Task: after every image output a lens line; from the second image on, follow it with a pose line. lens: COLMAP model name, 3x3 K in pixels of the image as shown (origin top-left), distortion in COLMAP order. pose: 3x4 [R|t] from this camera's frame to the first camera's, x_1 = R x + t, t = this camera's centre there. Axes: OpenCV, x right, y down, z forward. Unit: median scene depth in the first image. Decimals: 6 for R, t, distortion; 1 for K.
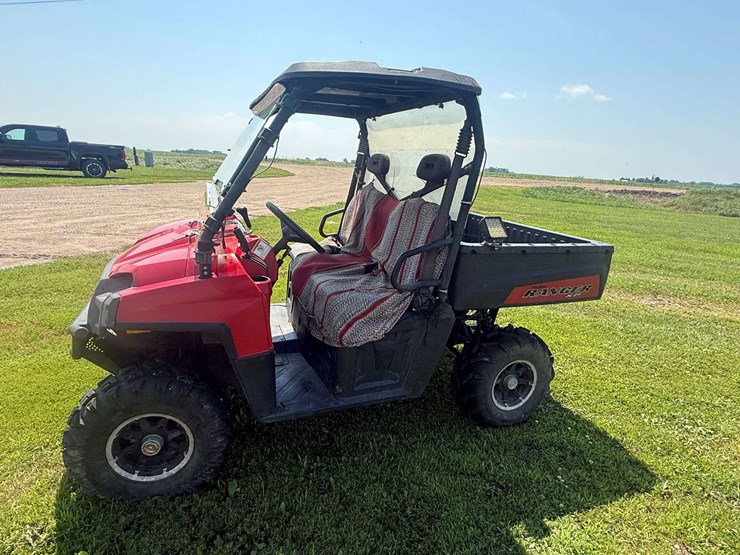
lens RADIAL K [[405.3, 0, 370.1], [0, 405.3, 277.2], [0, 0, 1]] dist [0.001055, 0.000450]
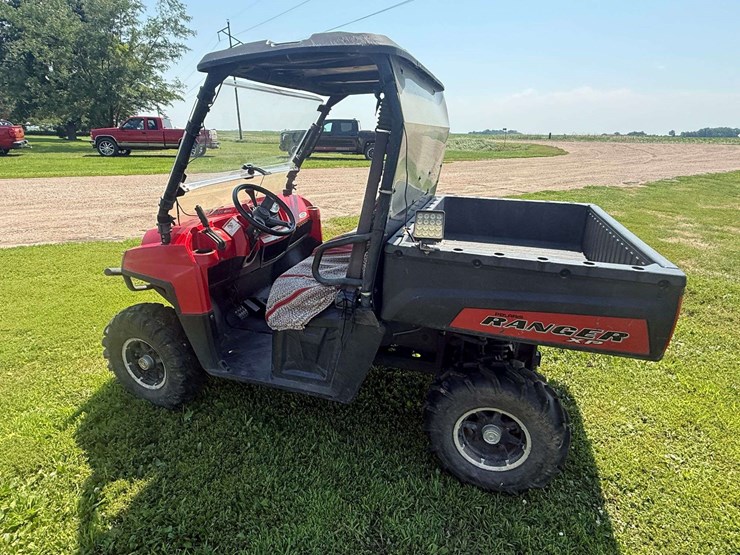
lens RADIAL K [[405.3, 0, 364.9], [0, 405.3, 278.9], [0, 0, 1]] dist [0.001055, 0.000450]
pose [[0.777745, 0.164453, -0.606687, 0.583510], [-0.133962, 0.986361, 0.095637, -0.065197], [0.614140, 0.006892, 0.789167, 0.268948]]
